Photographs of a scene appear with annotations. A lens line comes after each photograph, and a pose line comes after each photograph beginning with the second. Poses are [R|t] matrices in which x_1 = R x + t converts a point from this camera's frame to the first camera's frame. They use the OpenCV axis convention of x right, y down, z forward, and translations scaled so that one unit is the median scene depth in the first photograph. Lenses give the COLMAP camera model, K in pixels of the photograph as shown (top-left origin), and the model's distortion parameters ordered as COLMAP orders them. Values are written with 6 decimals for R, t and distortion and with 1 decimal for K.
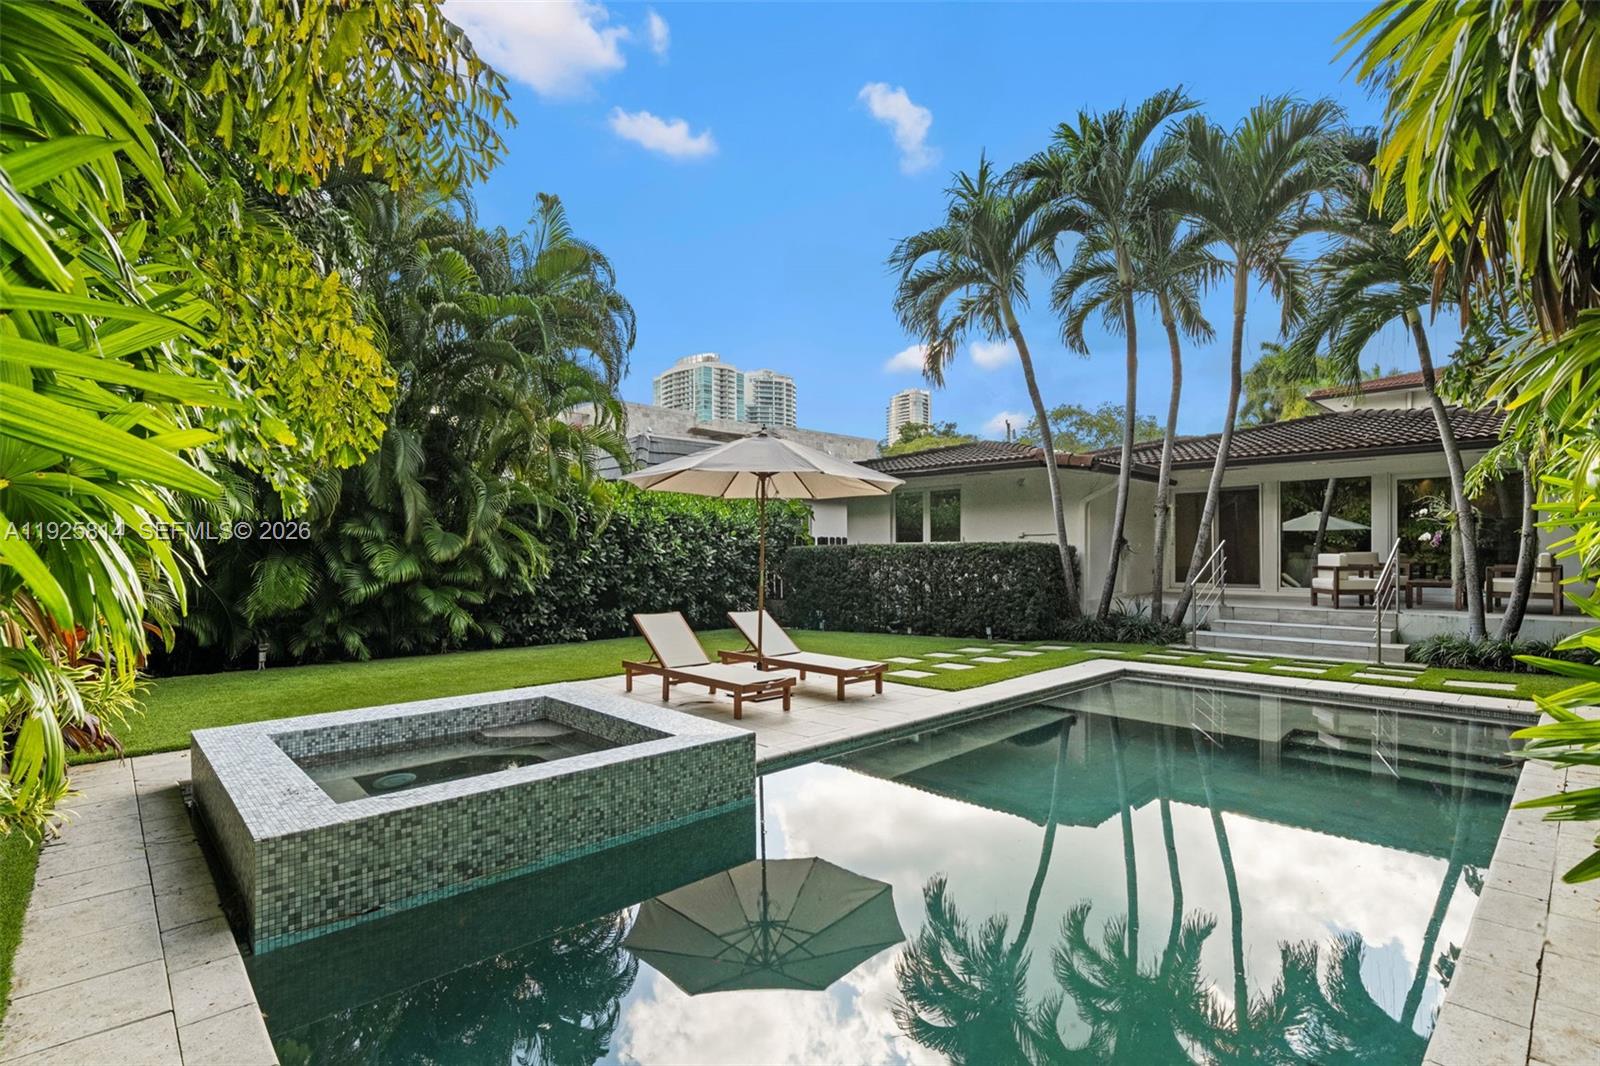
lens RADIAL K [[754.2, 0, 803.5], [0, 754.2, 543.9], [0, 0, 1]] dist [-0.001375, -0.000477]
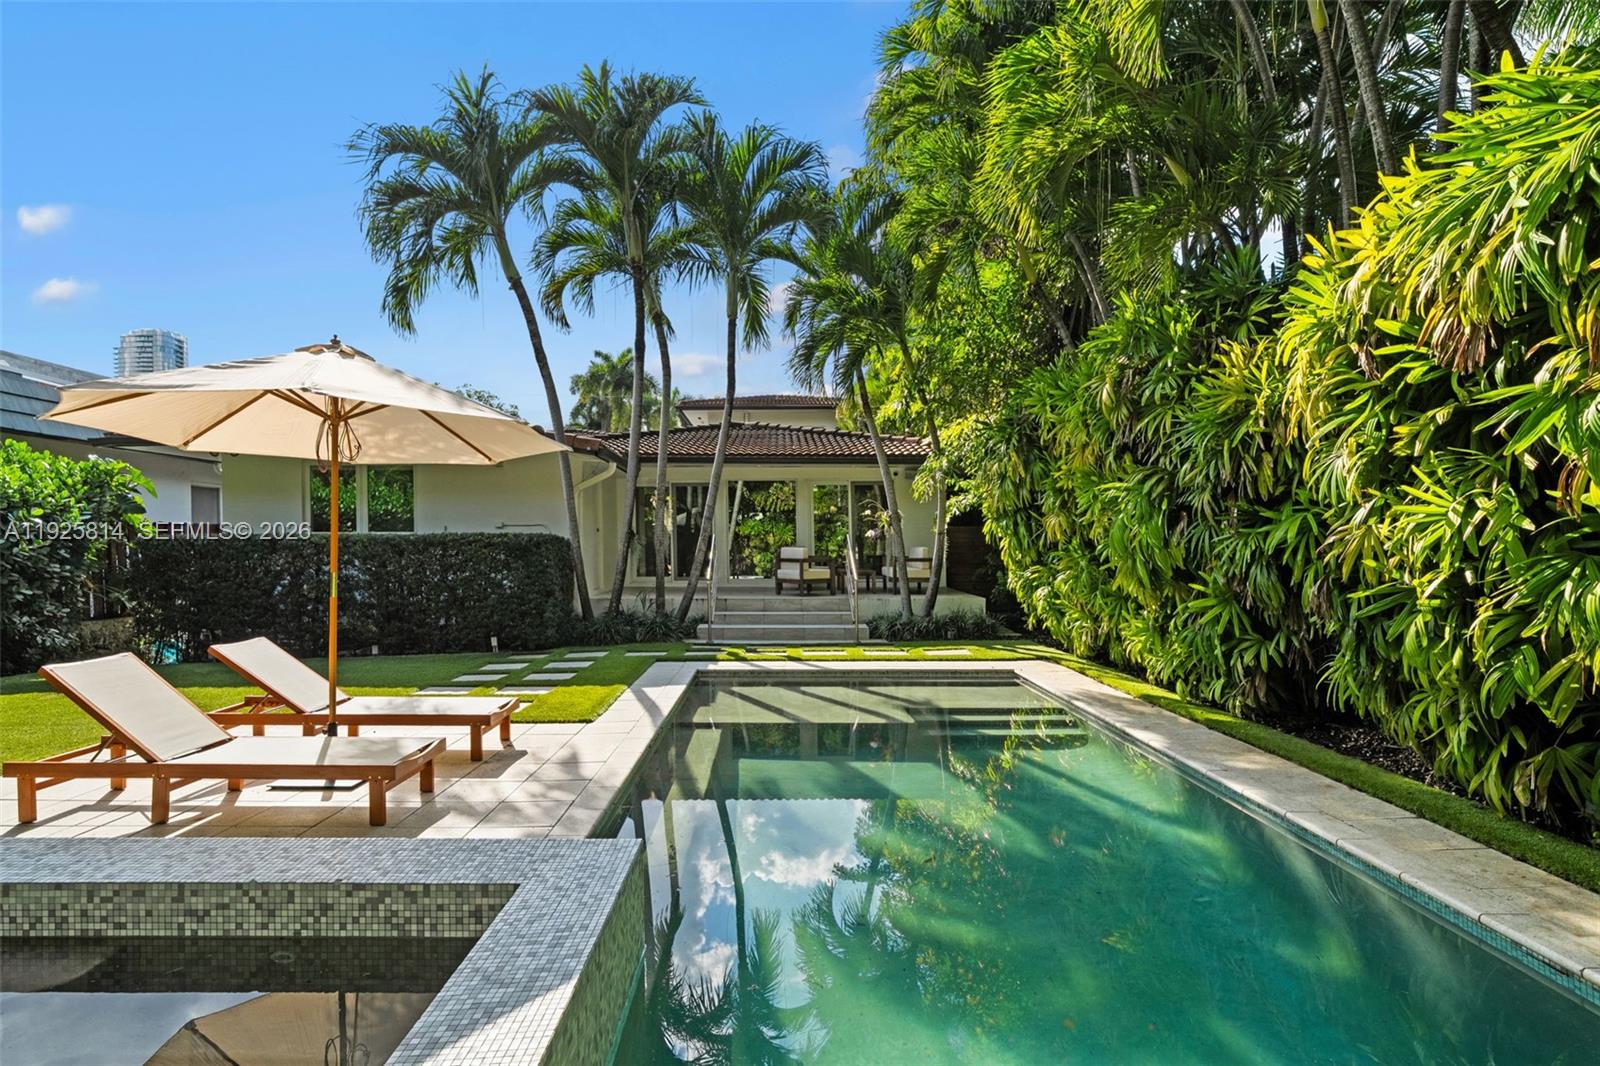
lens RADIAL K [[804.1, 0, 794.6], [0, 804.1, 533.0], [0, 0, 1]] dist [-0.001282, -0.000904]
pose [[0.694973, 0.014686, 0.718886, -0.153331], [-0.010349, 0.999892, -0.010422, 0.003430], [-0.718961, -0.000197, 0.695050, 0.159850]]
